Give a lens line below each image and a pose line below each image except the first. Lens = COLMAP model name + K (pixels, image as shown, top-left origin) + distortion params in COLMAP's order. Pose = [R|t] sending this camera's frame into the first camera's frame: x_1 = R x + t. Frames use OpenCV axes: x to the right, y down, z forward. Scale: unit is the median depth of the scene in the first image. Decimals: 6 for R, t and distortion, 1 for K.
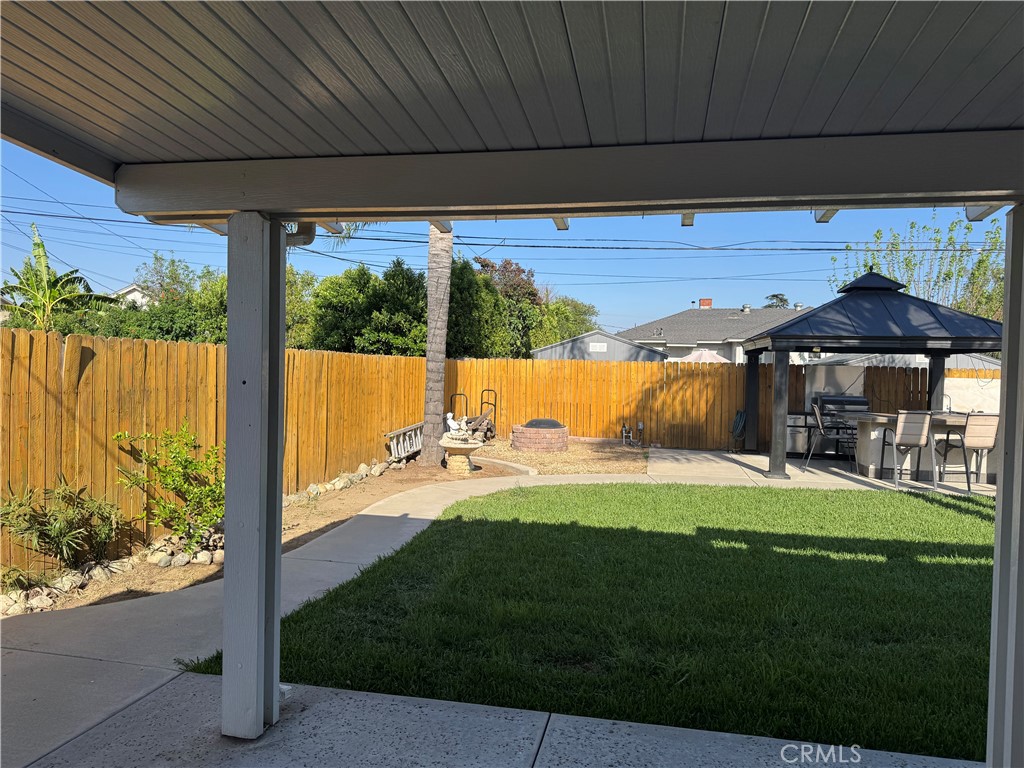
lens RADIAL K [[734.8, 0, 507.5], [0, 734.8, 391.7], [0, 0, 1]] dist [0.142429, -0.251788]
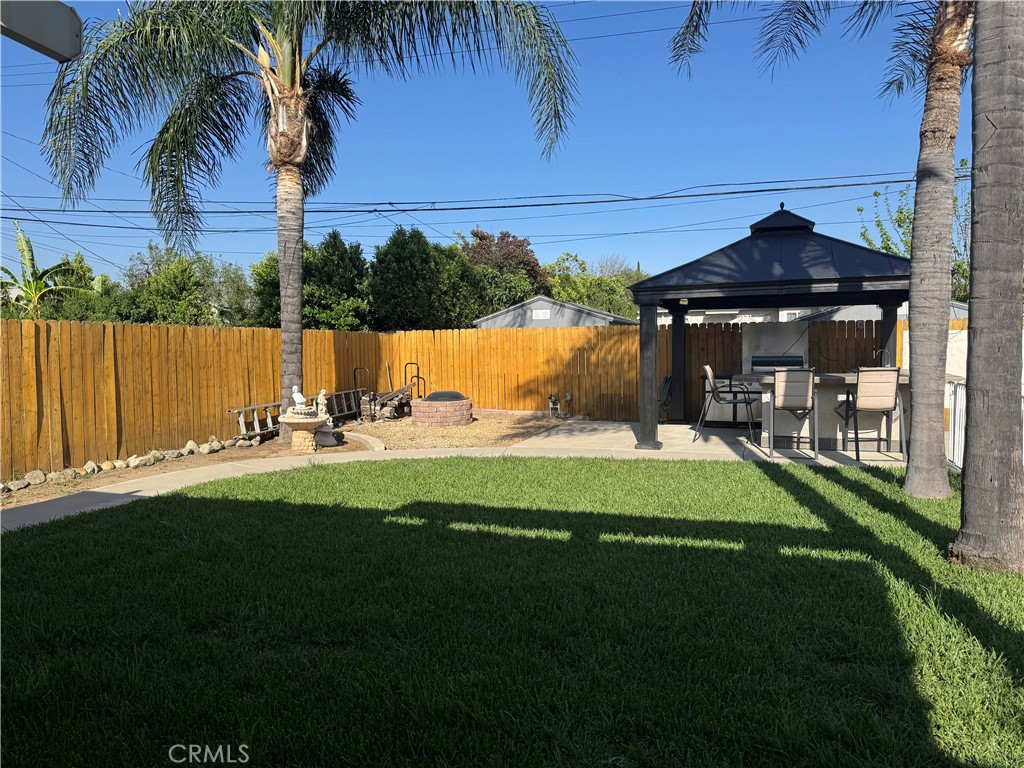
lens RADIAL K [[734.8, 0, 507.5], [0, 734.8, 391.7], [0, 0, 1]] dist [0.142429, -0.251788]
pose [[0.987891, -0.025494, -0.153041, 0.330497], [0.029328, 0.999309, 0.022847, 0.022405], [0.152352, -0.027059, 0.987956, 0.105316]]
